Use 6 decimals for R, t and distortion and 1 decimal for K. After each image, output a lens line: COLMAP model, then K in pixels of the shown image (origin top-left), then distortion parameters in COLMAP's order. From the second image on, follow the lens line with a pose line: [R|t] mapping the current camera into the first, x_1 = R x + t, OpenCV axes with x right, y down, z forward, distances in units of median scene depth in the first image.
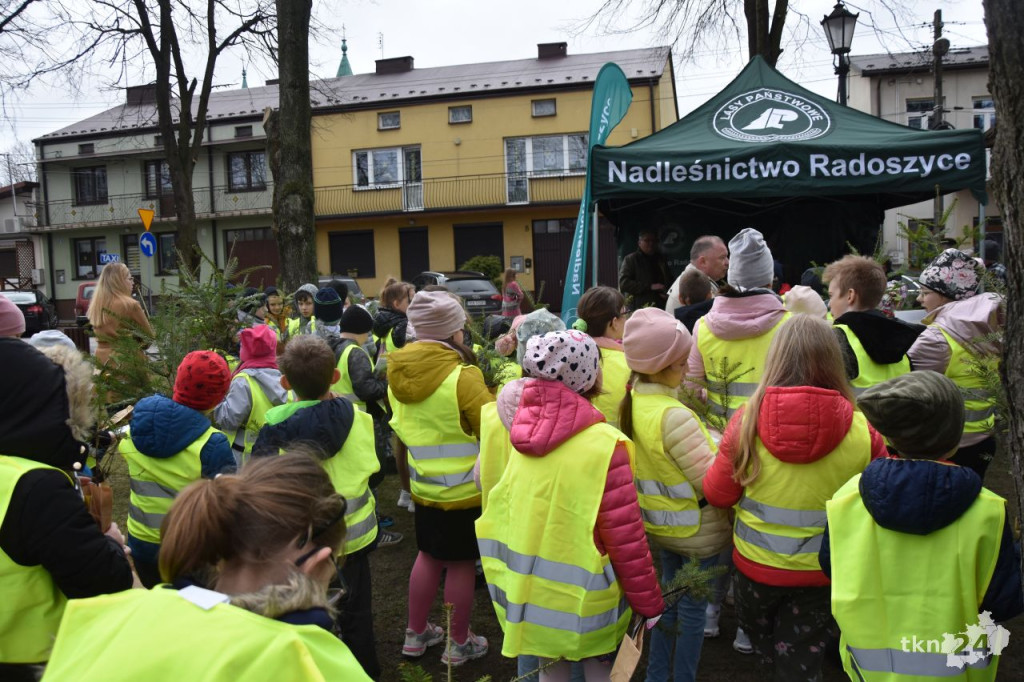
lens RADIAL K [[795.0, 0, 512.0], [0, 795.0, 341.0], [0, 0, 1]] dist [-0.158338, 0.126484]
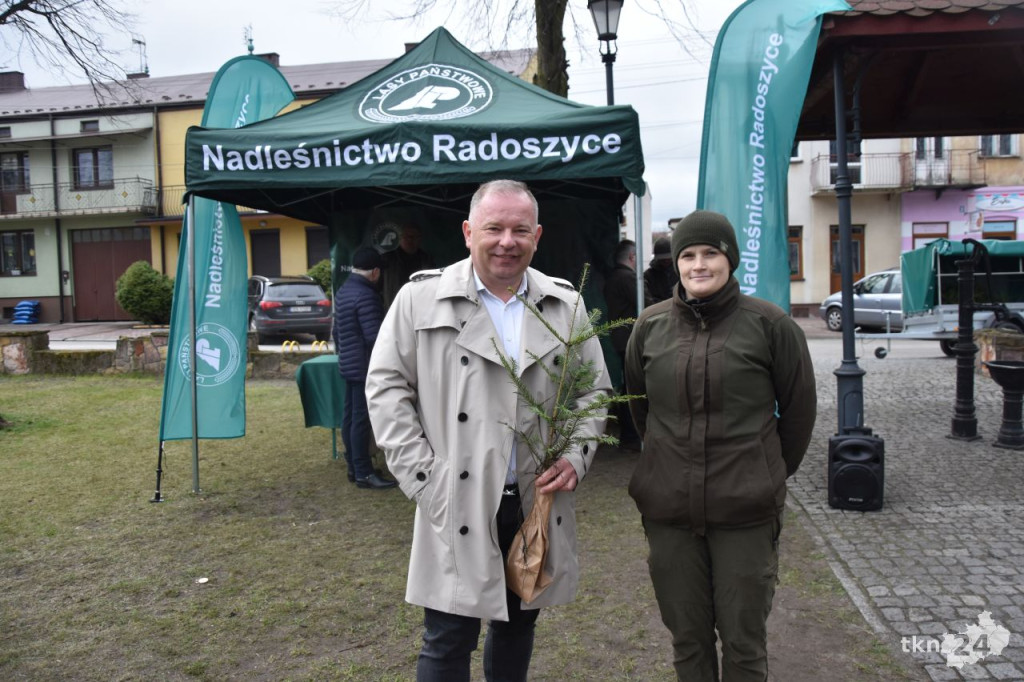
lens RADIAL K [[788.3, 0, 495.8], [0, 788.3, 338.4], [0, 0, 1]] dist [-0.144942, 0.134278]
pose [[0.997716, 0.006645, 0.067220, 0.282015], [-0.005965, 0.999929, -0.010304, -0.010069], [-0.067284, 0.009880, 0.997685, 0.113010]]
